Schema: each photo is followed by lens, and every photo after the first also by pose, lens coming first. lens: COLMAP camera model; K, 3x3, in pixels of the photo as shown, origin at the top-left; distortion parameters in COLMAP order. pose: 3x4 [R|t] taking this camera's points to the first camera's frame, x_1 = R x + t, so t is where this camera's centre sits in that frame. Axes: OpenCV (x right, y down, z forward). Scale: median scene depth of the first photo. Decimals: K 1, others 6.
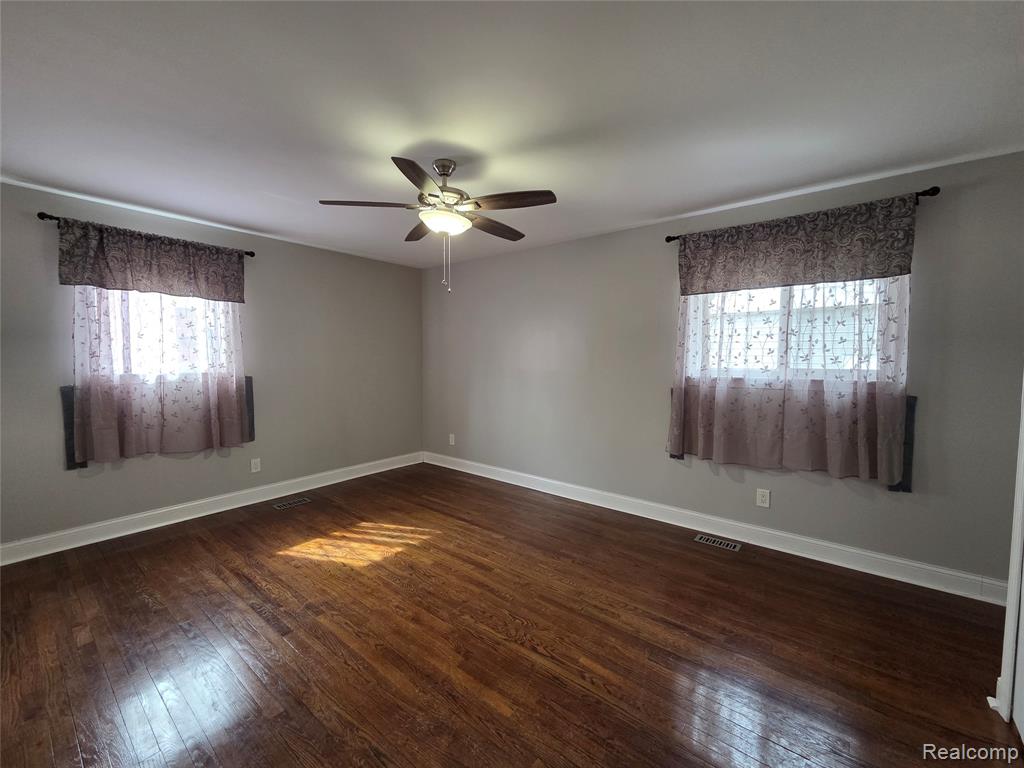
lens RADIAL K [[419.2, 0, 517.3], [0, 419.2, 385.3], [0, 0, 1]] dist [0.003699, -0.001098]
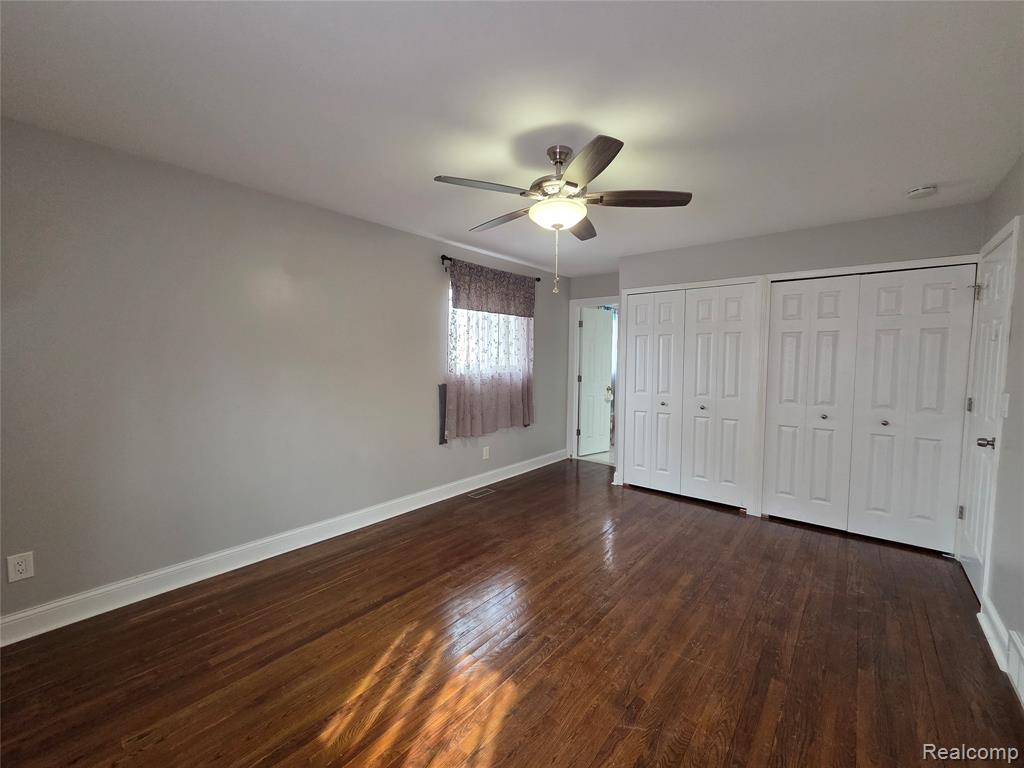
lens RADIAL K [[419.2, 0, 505.5], [0, 419.2, 381.0], [0, 0, 1]] dist [0.003699, -0.001098]
pose [[0.028178, -0.061420, 0.997714, -0.876043], [0.057176, 0.996575, 0.059735, -0.069692], [-0.997966, 0.055362, 0.031593, 0.865501]]
